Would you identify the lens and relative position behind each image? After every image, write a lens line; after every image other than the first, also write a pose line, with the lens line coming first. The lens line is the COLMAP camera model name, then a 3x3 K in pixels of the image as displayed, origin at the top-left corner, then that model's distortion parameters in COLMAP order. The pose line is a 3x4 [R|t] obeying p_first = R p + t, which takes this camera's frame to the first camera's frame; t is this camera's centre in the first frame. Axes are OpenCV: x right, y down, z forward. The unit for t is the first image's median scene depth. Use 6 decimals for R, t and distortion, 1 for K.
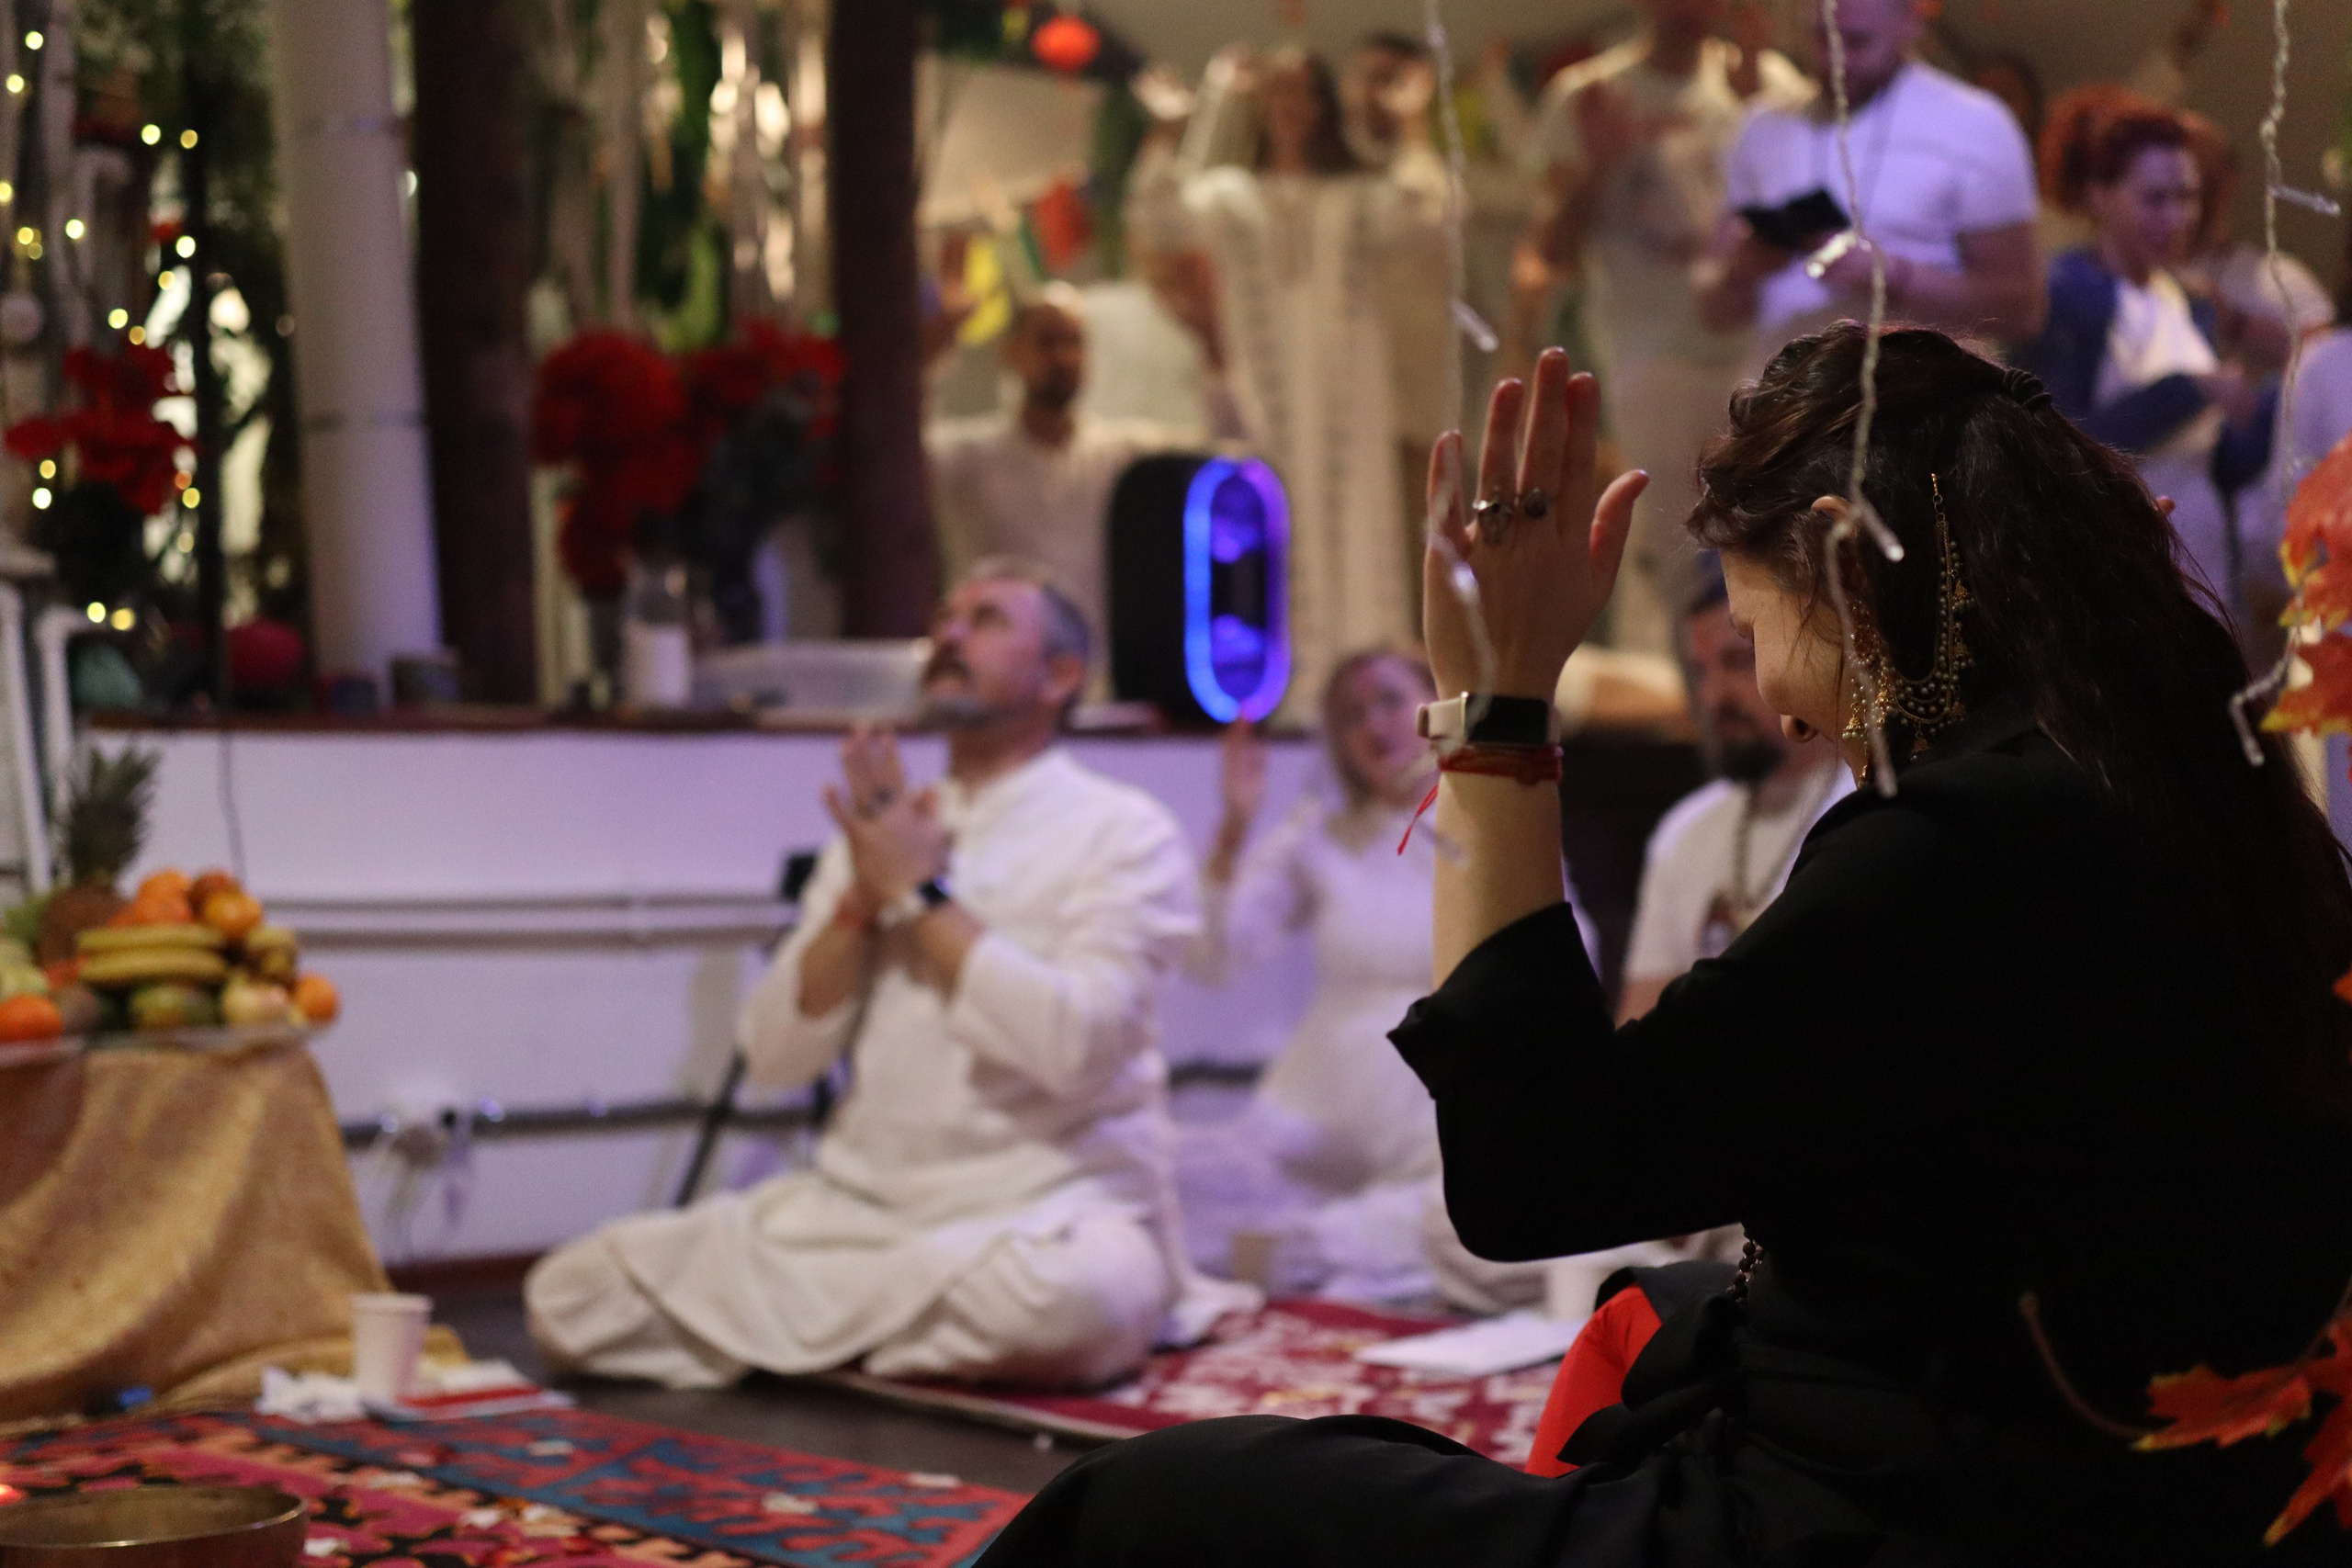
lens RADIAL K [[3430.0, 0, 1195.5], [0, 3430.0, 804.9], [0, 0, 1]] dist [-0.003393, 0.000000]
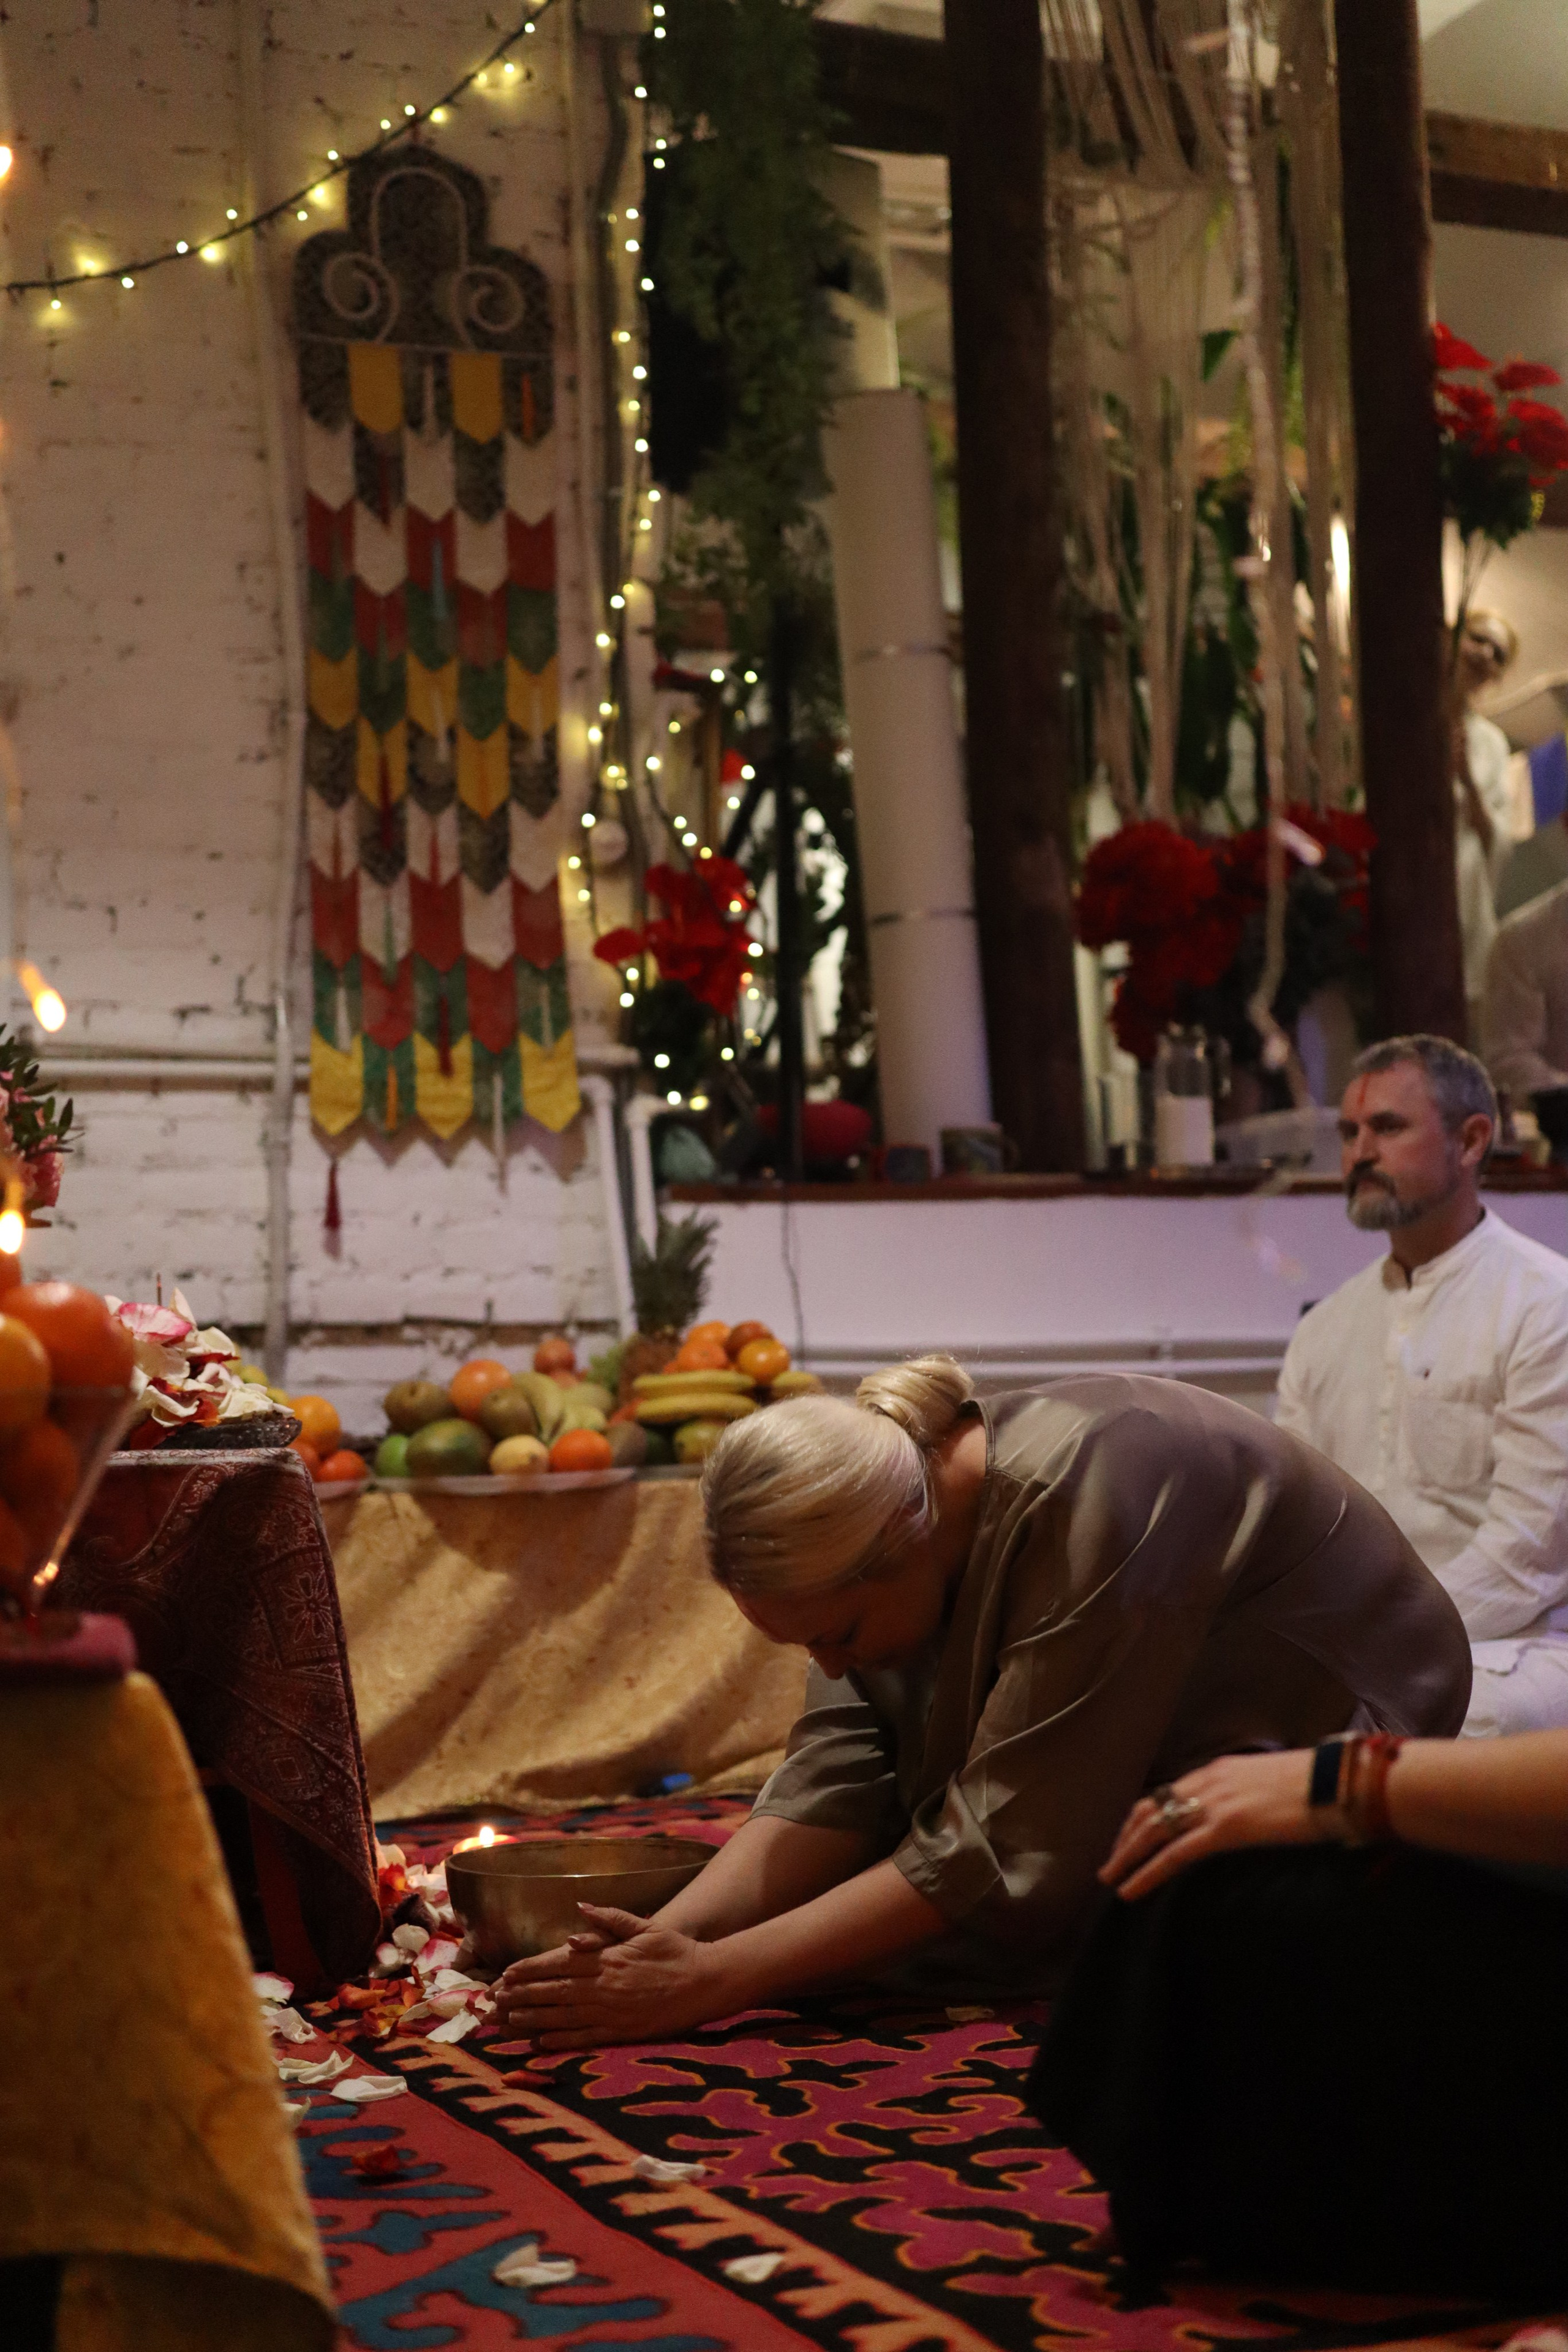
lens RADIAL K [[3430.3, 0, 787.3], [0, 3430.3, 1178.3], [0, 0, 1]] dist [-0.003393, 0.000000]
pose [[0.945561, -0.022320, -0.324679, 0.096250], [0.013847, 0.999501, -0.028386, 0.004080], [0.325151, 0.022345, 0.945398, -0.072097]]
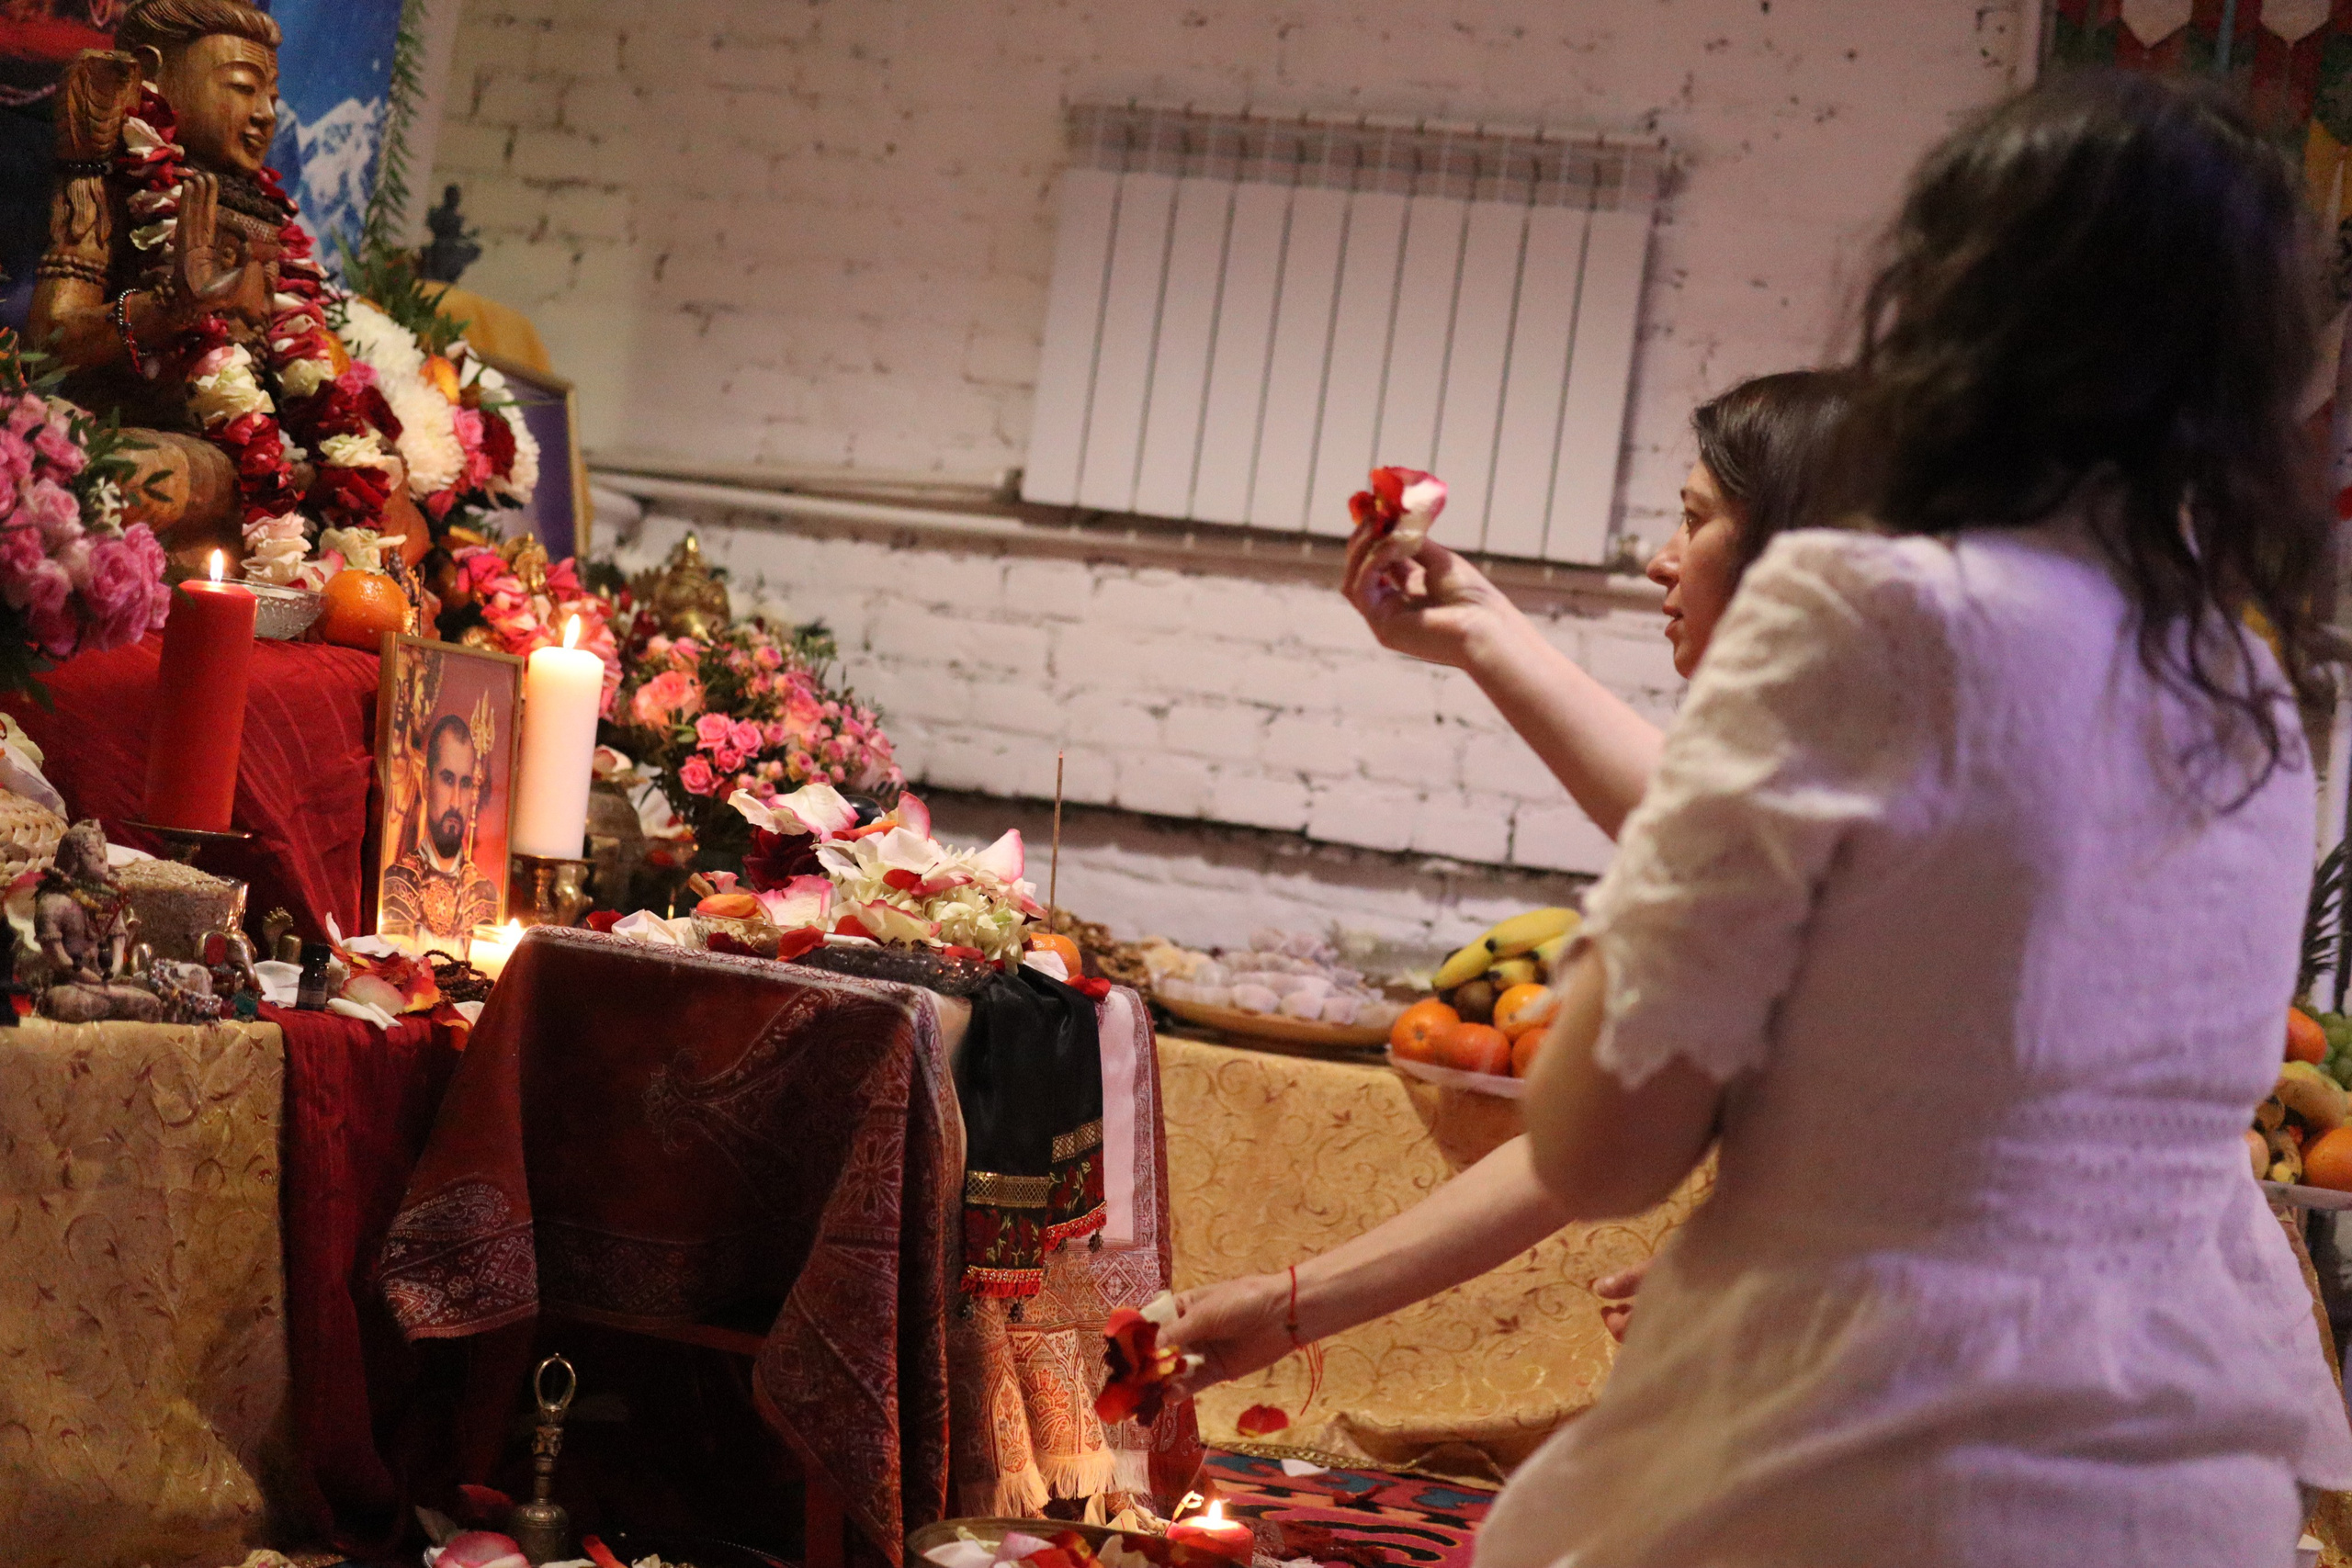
lens RADIAL K [[3430.0, 0, 1182.8], [0, 3430.0, 785.7], [0, 0, 1]] dist [-0.003393, 0.000000]
pose [[0.487857, 0.078749, -0.869364, 0.319165], [-0.124559, 0.992011, 0.019961, -0.015128], [0.863991, 0.098549, 0.493768, 0.351076]]
